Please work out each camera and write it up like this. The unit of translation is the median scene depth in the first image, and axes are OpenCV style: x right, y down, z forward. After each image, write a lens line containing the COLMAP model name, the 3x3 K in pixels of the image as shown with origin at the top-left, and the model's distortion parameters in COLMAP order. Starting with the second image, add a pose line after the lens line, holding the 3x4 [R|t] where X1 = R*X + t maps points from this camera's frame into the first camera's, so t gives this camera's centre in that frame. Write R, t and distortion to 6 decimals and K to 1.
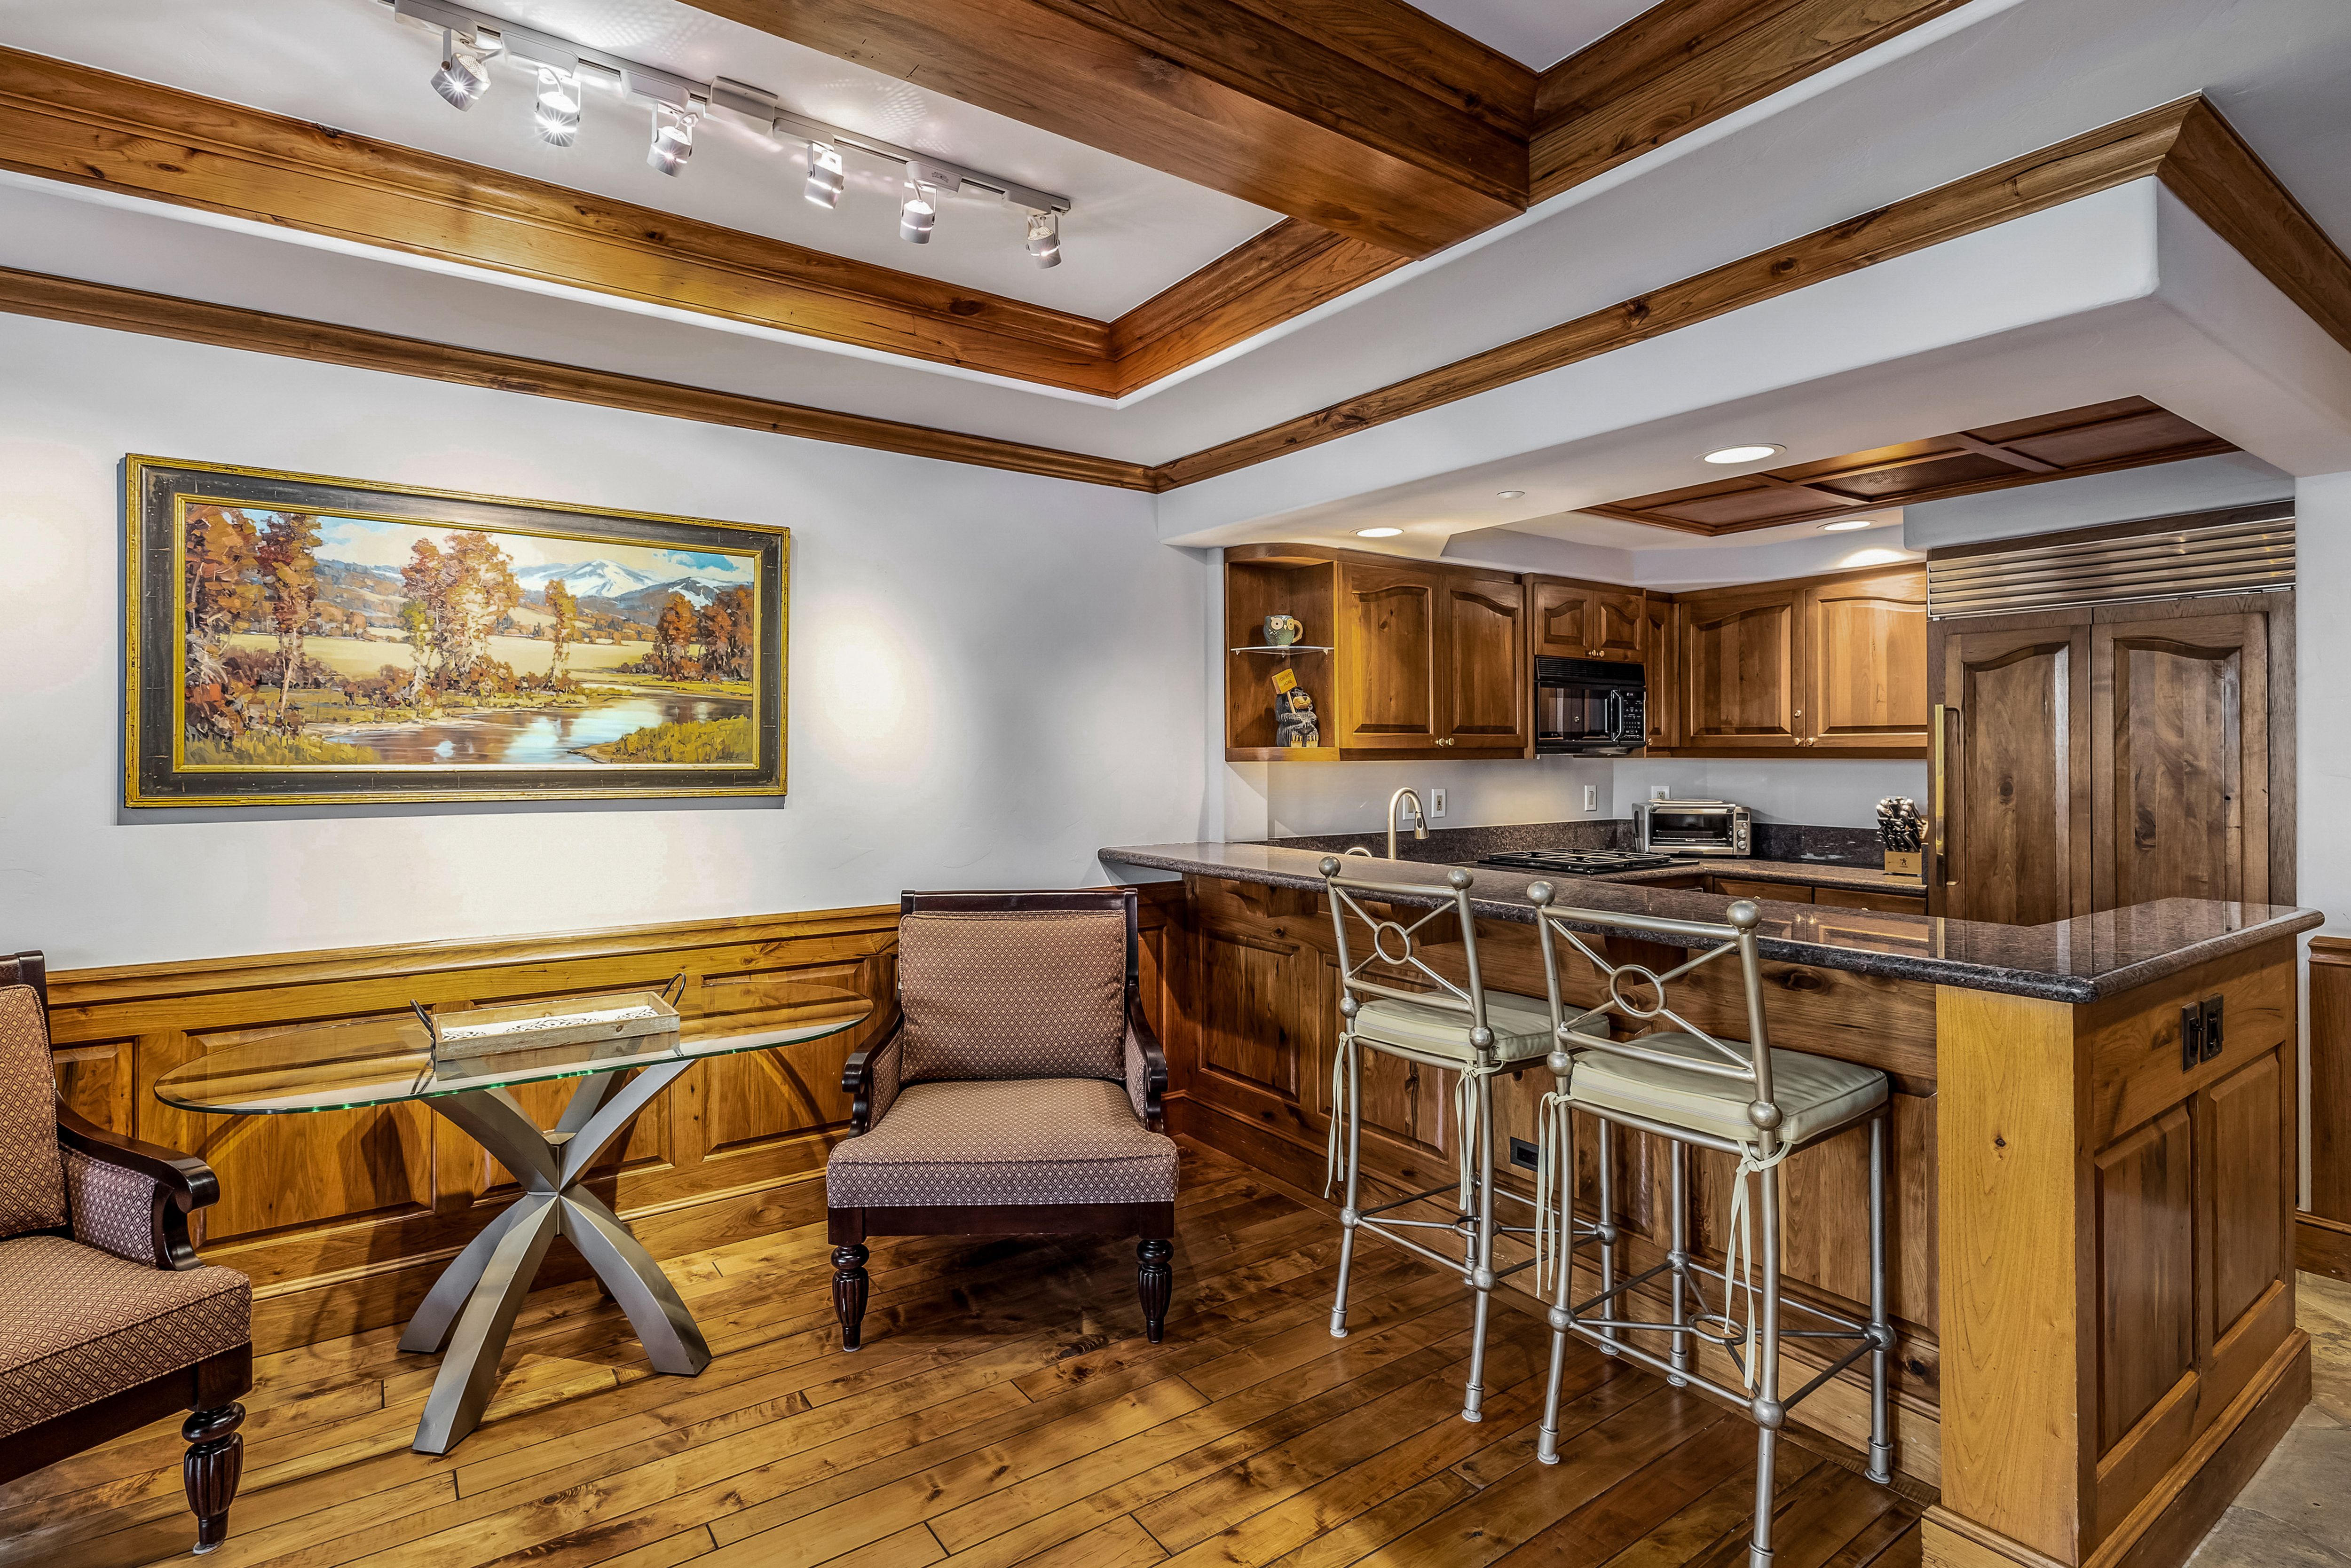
lens RADIAL K [[1022.6, 0, 1170.6], [0, 1022.6, 735.6], [0, 0, 1]] dist [-0.000146, -0.000195]
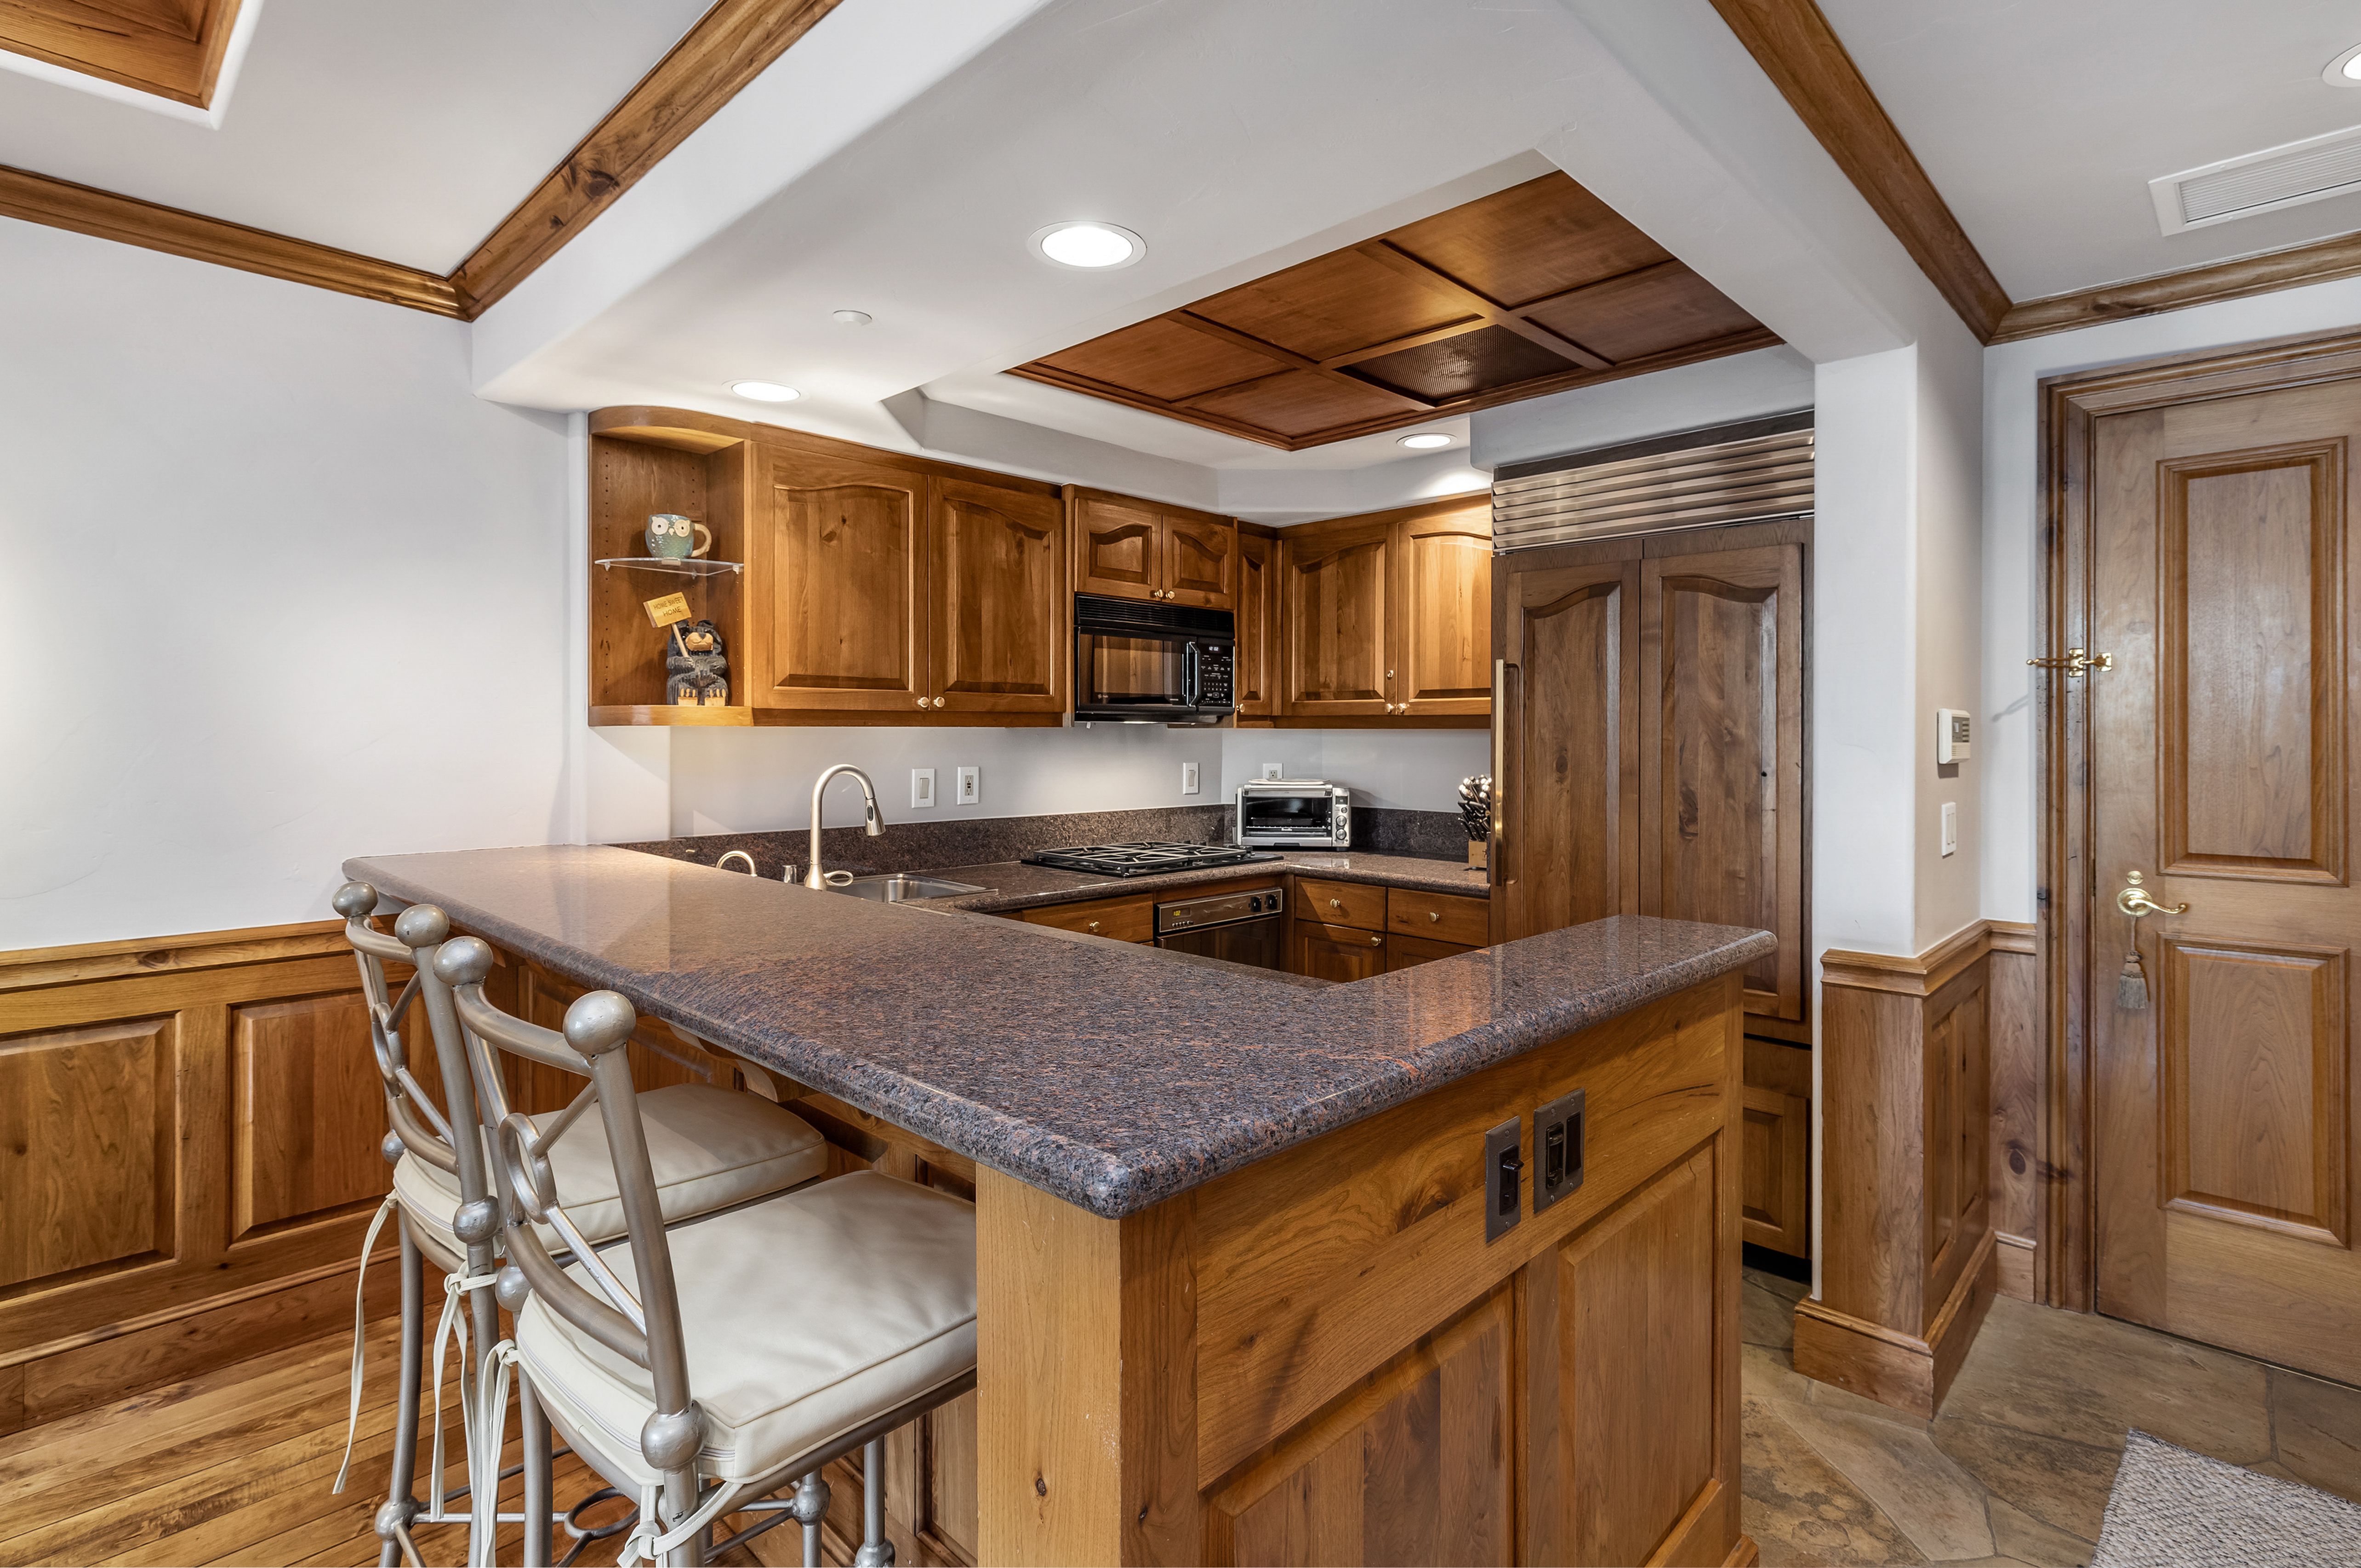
lens RADIAL K [[1149.5, 0, 1186.1], [0, 1149.5, 715.0], [0, 0, 1]] dist [0.002360, 0.000335]
pose [[0.970326, 0.009425, 0.241615, 0.262551], [-0.010288, 0.999944, 0.002311, 0.011873], [-0.241580, -0.004728, 0.970370, 0.162600]]
